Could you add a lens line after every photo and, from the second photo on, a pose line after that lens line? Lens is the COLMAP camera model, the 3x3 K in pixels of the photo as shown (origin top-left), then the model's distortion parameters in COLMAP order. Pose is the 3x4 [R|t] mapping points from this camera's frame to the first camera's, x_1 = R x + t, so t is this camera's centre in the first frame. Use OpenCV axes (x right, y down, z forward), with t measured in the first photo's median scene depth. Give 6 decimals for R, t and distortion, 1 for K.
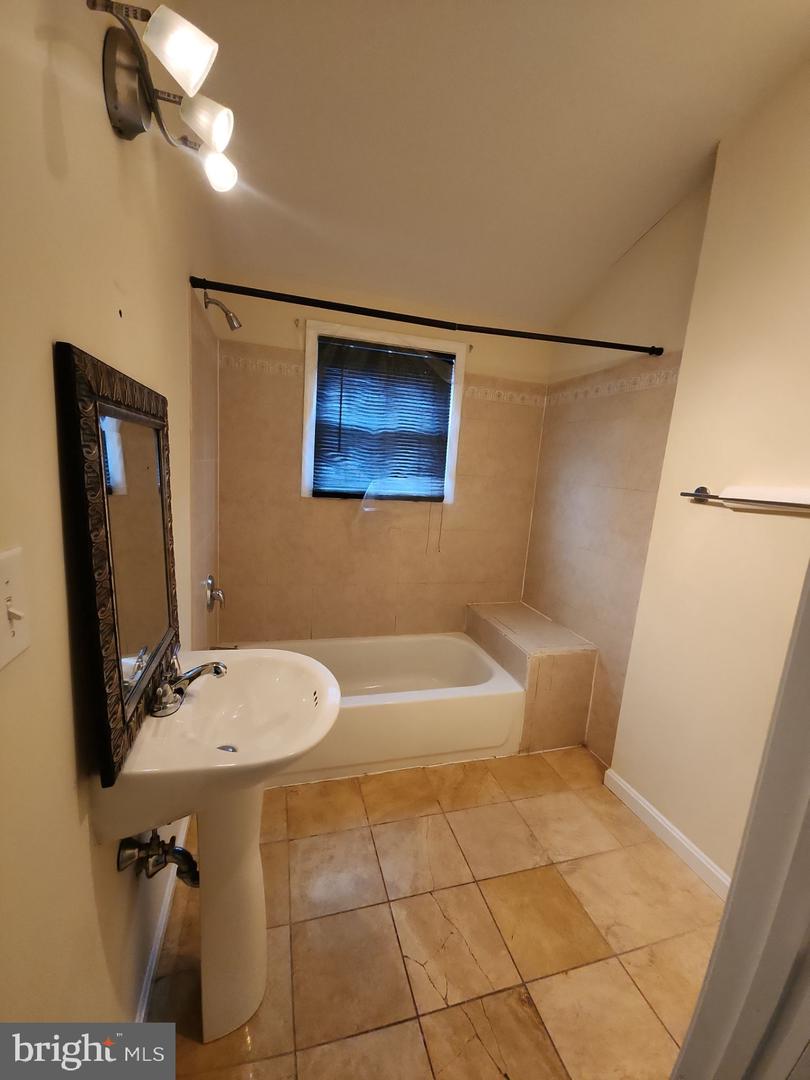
lens RADIAL K [[430.2, 0, 405.0], [0, 430.2, 540.8], [0, 0, 1]] dist [-0.000554, -0.001403]
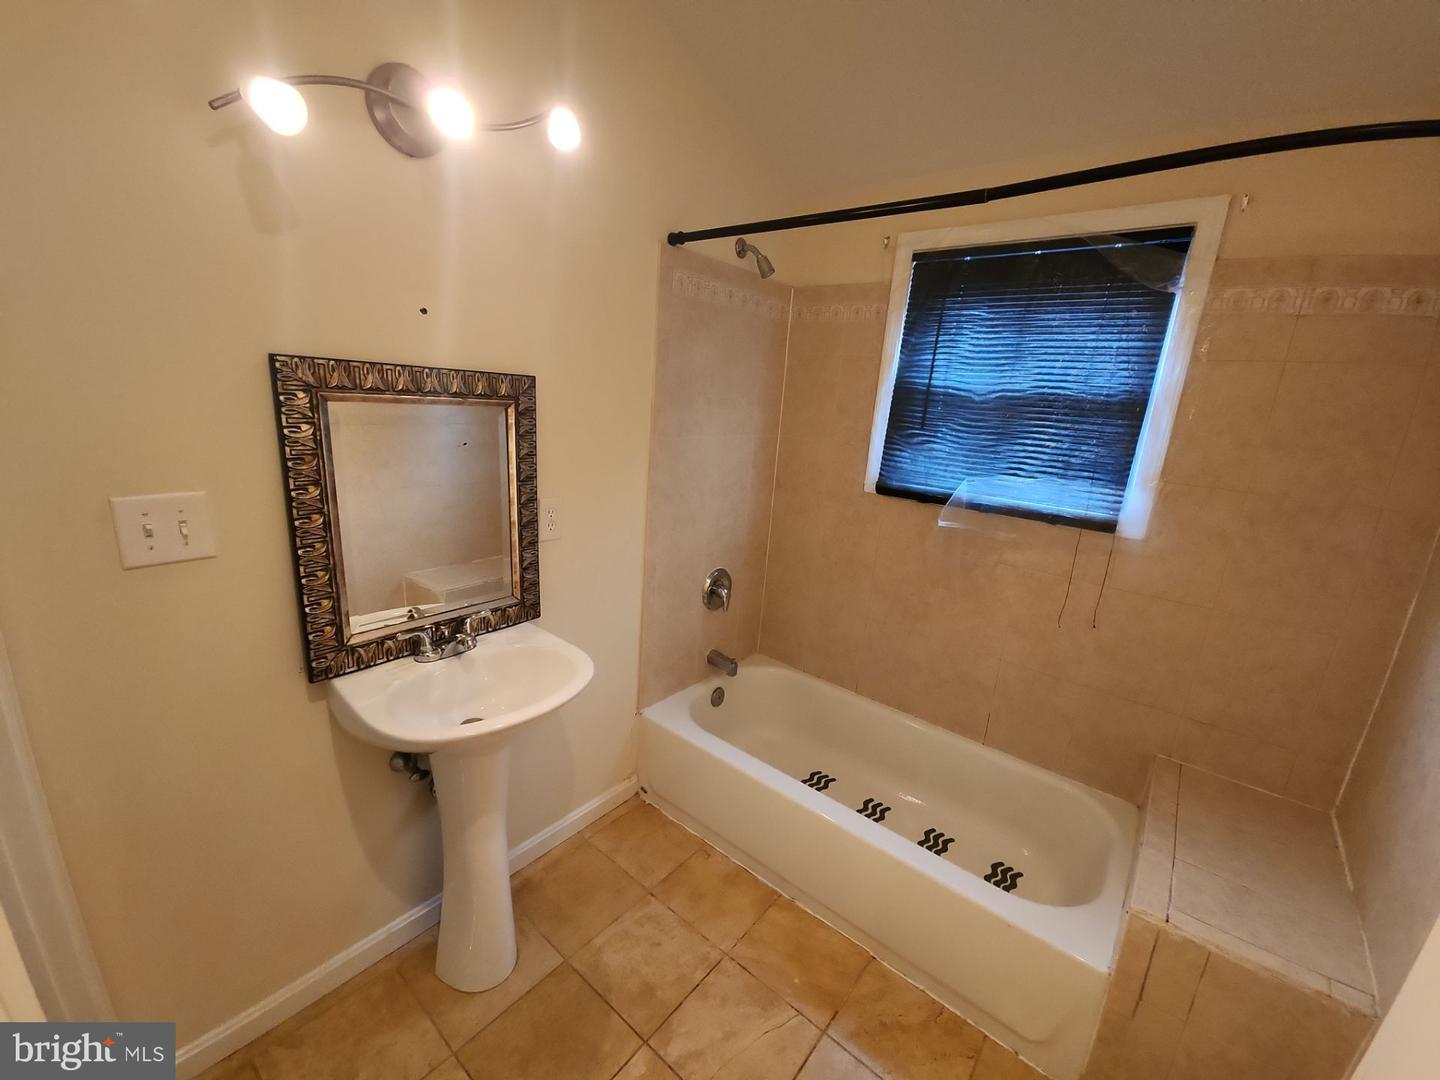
lens RADIAL K [[573.6, 0, 716.8], [0, 573.6, 542.4], [0, 0, 1]] dist [-0.000554, -0.001403]
pose [[0.579629, 0.177450, -0.795325, 0.381257], [-0.174167, 0.980426, 0.091817, -0.064923], [0.796050, 0.085300, 0.599190, 0.250278]]
